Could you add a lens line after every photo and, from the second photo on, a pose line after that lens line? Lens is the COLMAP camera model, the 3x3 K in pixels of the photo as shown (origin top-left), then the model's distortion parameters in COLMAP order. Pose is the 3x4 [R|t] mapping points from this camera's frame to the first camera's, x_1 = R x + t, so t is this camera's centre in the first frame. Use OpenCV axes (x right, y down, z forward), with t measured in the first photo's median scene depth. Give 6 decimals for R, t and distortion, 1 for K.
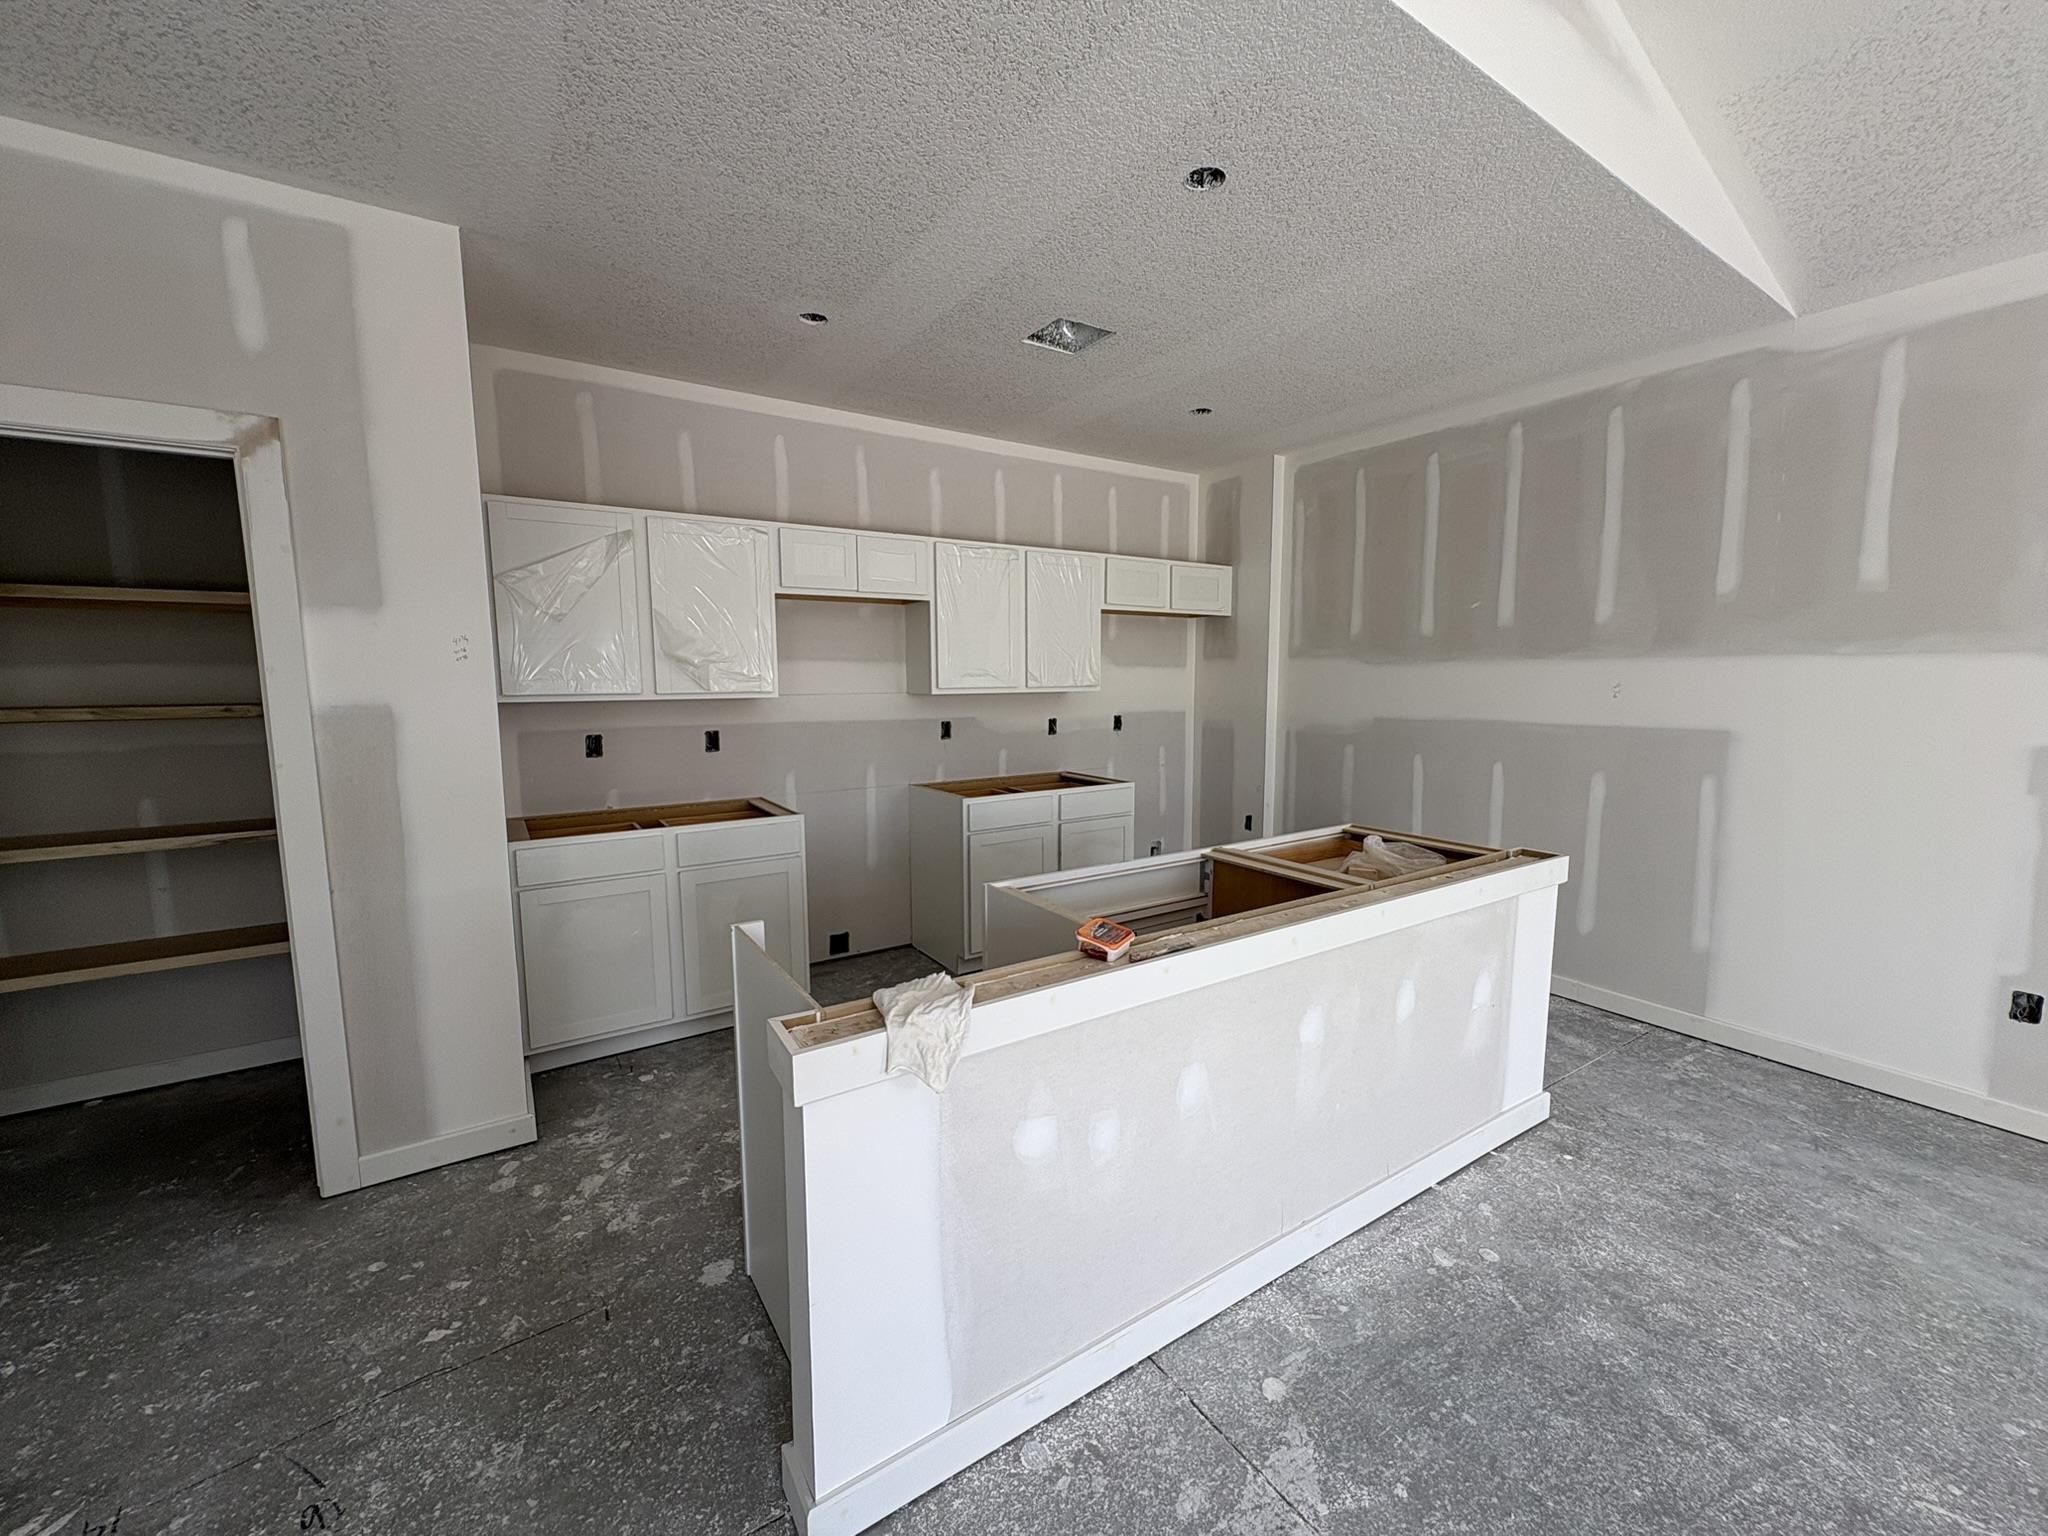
lens RADIAL K [[818.5, 0, 1024.0], [0, 818.5, 768.0], [0, 0, 1]] dist [0.001355, -0.000042]
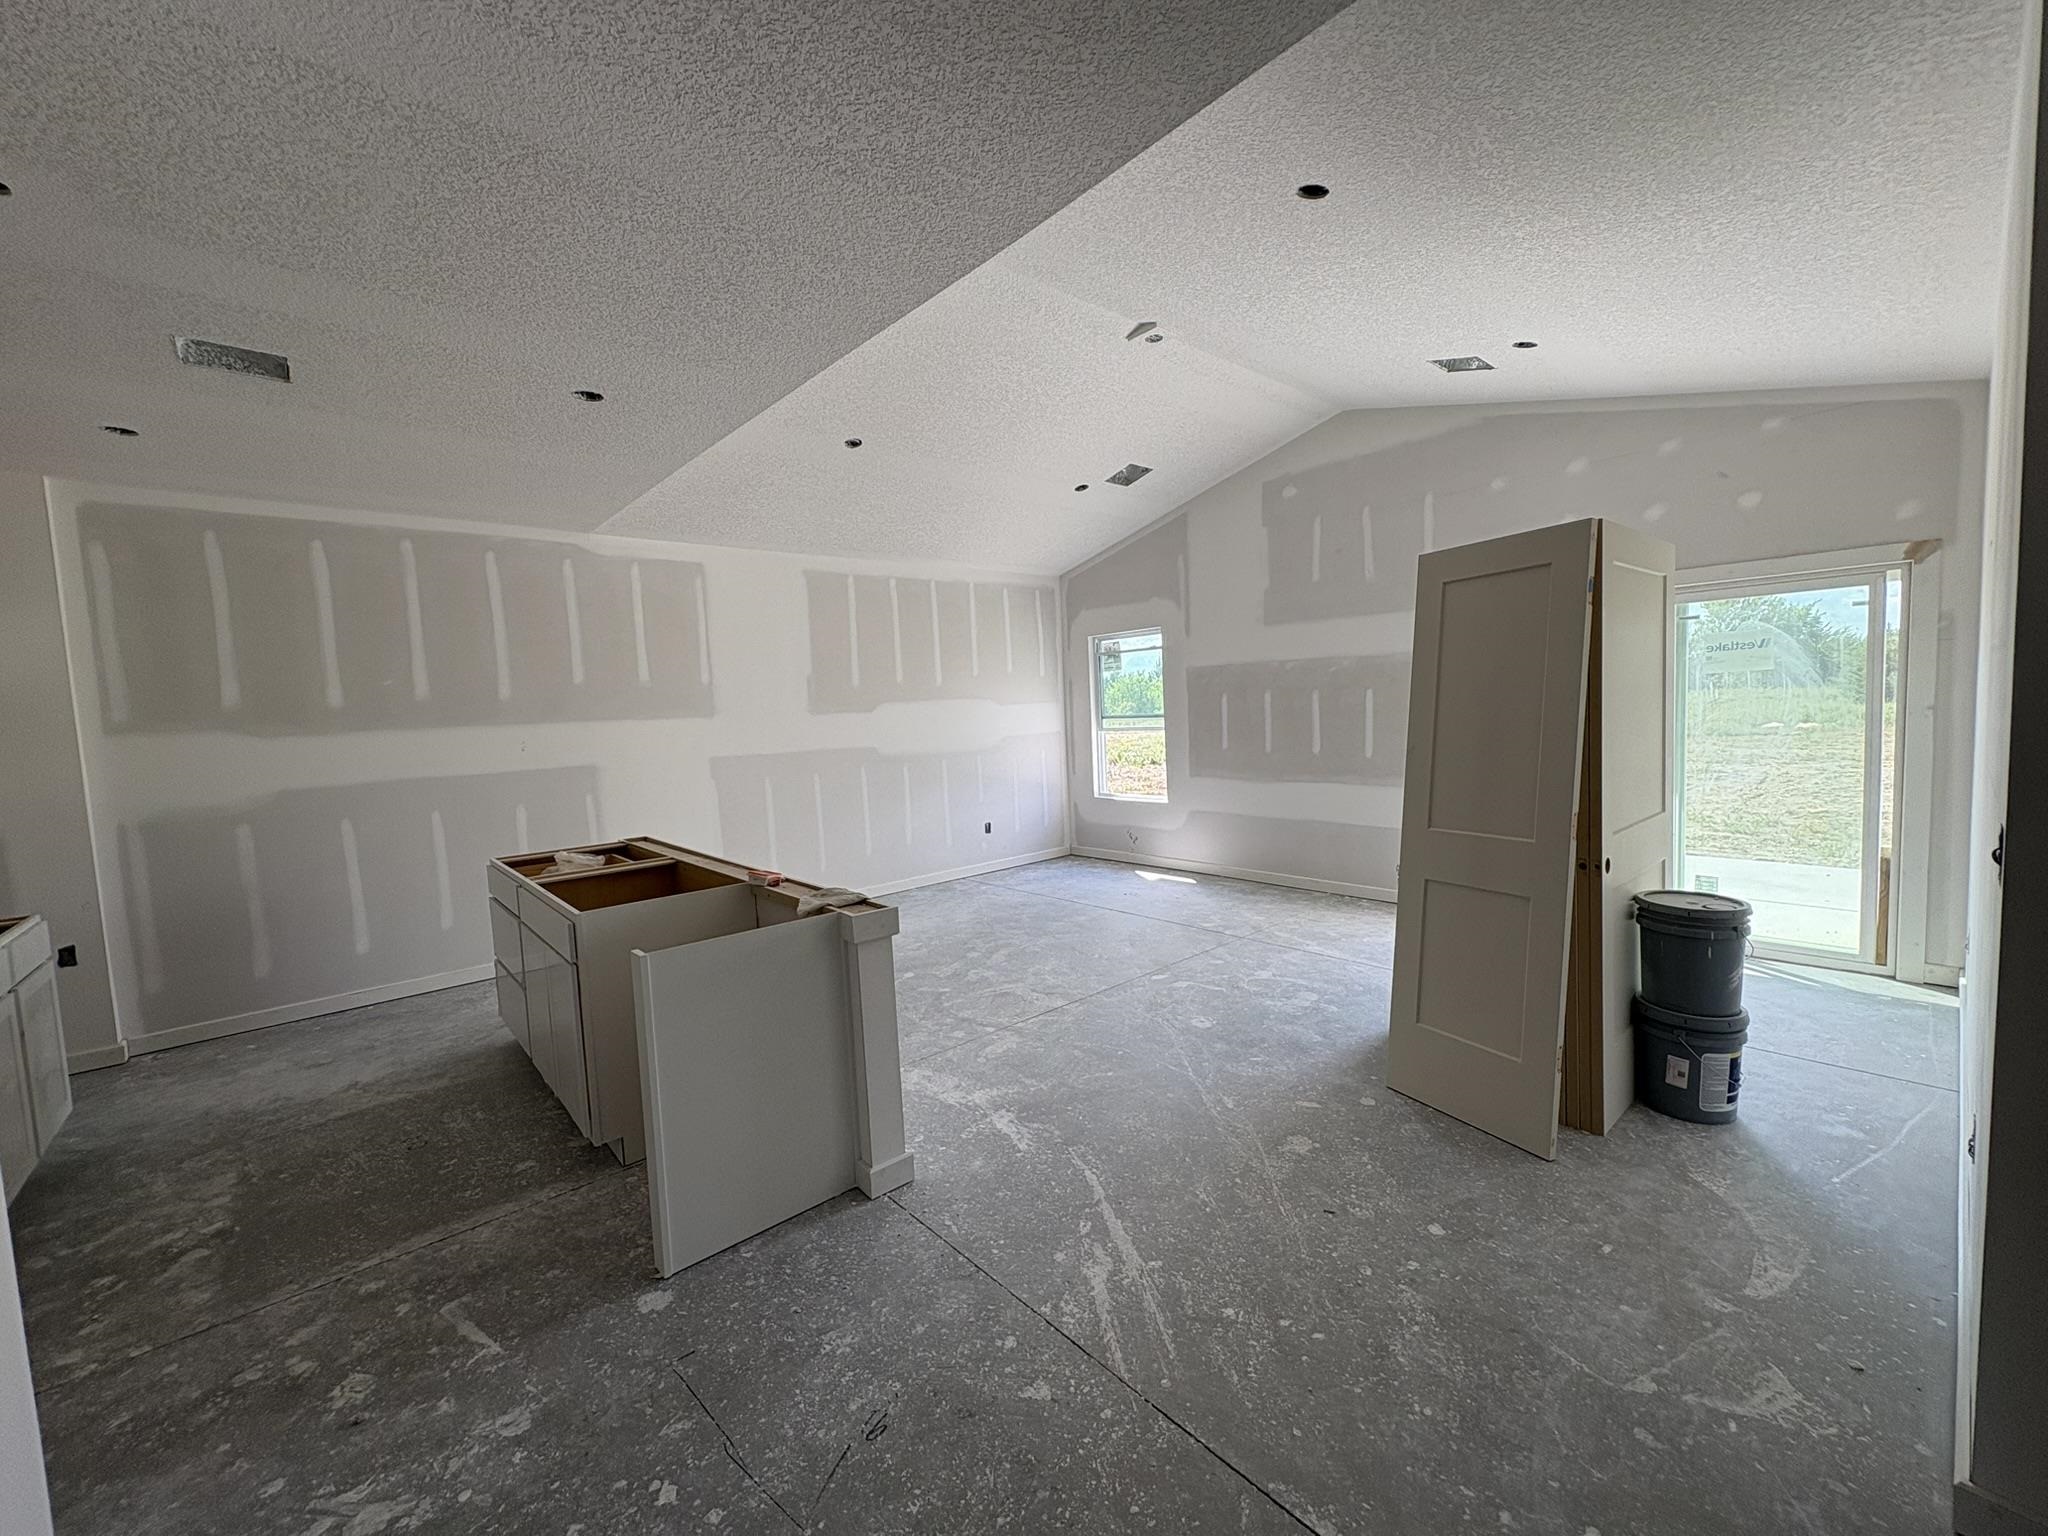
lens RADIAL K [[818.5, 0, 1024.0], [0, 818.5, 768.0], [0, 0, 1]] dist [0.001355, -0.000042]
pose [[-0.140926, -0.063096, 0.988007, -1.200558], [0.158939, 0.983581, 0.085484, -0.056833], [-0.977179, 0.169080, -0.128584, 0.468817]]
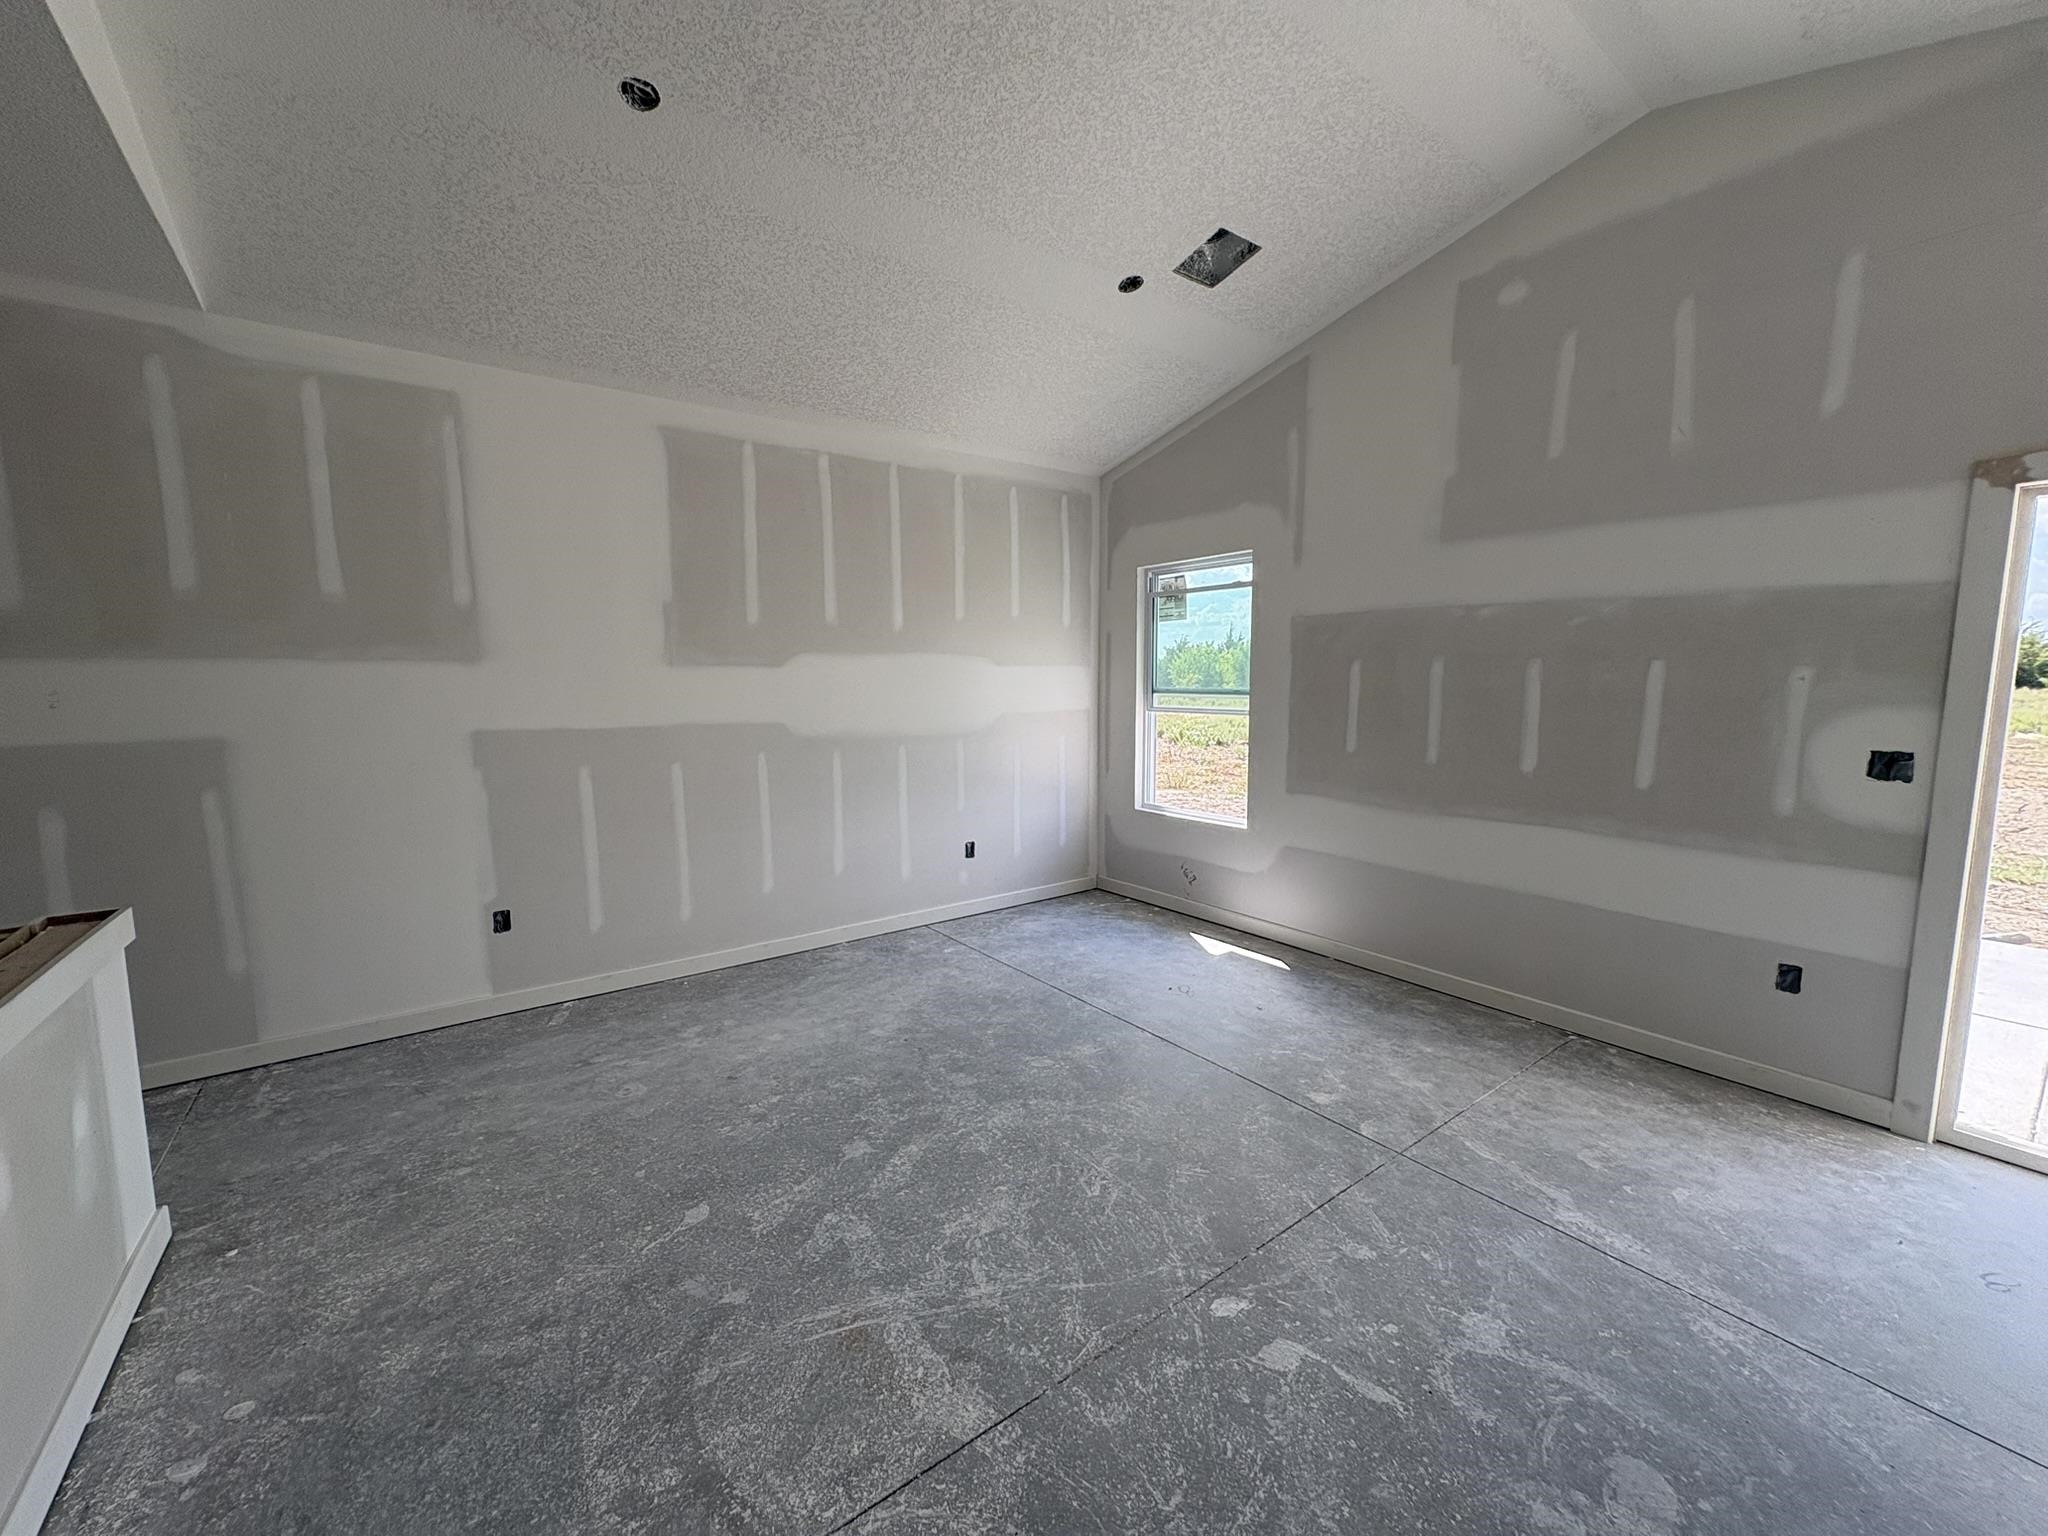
lens RADIAL K [[816.0, 0, 1024.0], [0, 816.0, 768.0], [0, 0, 1]] dist [0.001895, 0.000194]
pose [[-0.063086, -0.107810, 0.992168, -0.168402], [0.118214, 0.986342, 0.114693, -0.014620], [-0.990982, 0.124524, -0.049479, 0.184746]]
